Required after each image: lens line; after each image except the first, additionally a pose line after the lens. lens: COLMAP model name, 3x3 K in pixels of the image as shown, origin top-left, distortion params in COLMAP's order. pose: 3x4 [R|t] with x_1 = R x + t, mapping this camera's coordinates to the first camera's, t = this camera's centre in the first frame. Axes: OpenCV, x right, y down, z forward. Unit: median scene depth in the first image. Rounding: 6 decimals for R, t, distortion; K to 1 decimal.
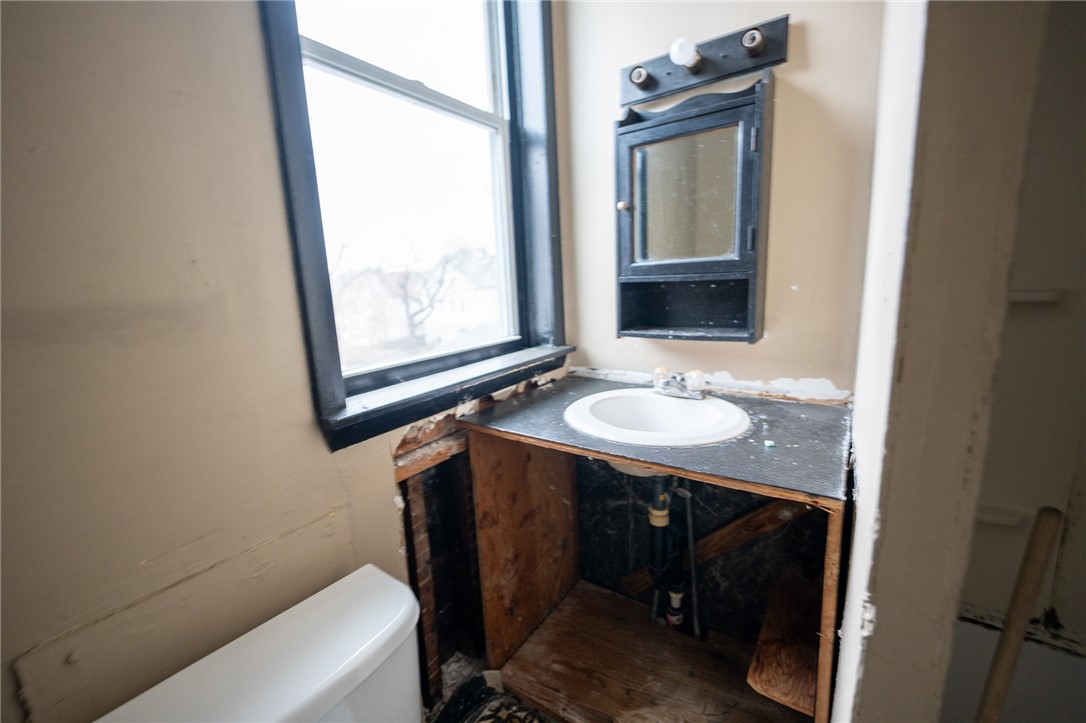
lens RADIAL K [[443.5, 0, 545.4], [0, 443.5, 354.7], [0, 0, 1]] dist [-0.002192, -0.000195]
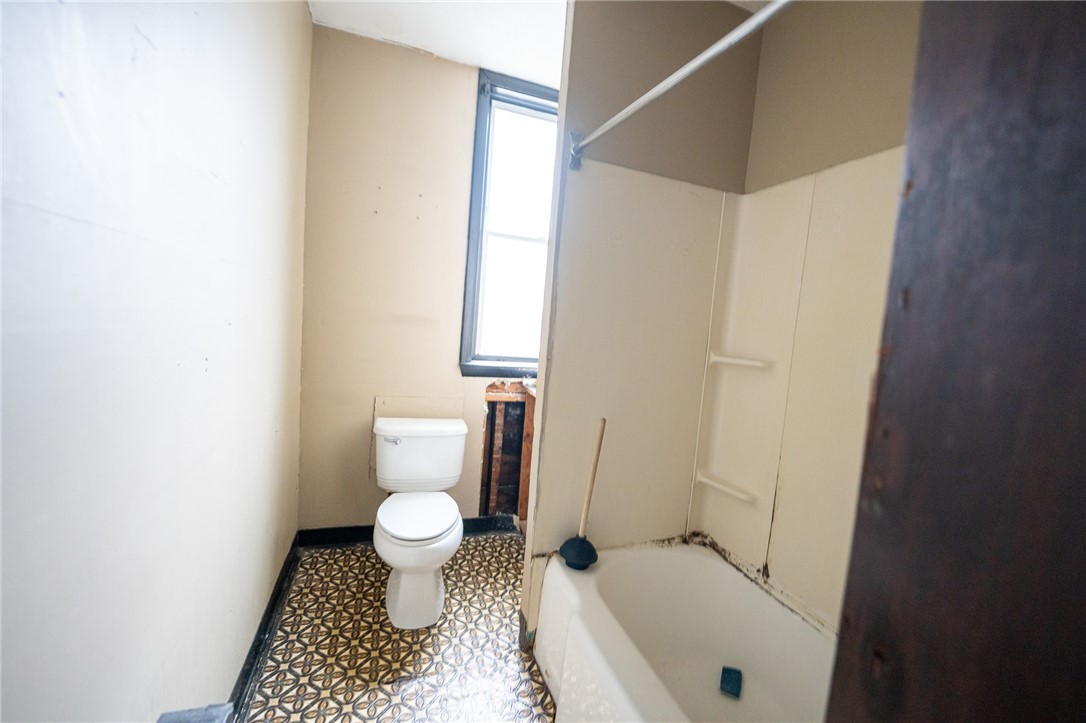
lens RADIAL K [[443.5, 0, 541.7], [0, 443.5, 362.5], [0, 0, 1]] dist [-0.002192, -0.000195]
pose [[0.794621, 0.160240, -0.585577, 1.308748], [-0.216426, 0.975936, -0.026628, 0.093396], [0.567219, 0.147893, 0.810179, -0.822581]]
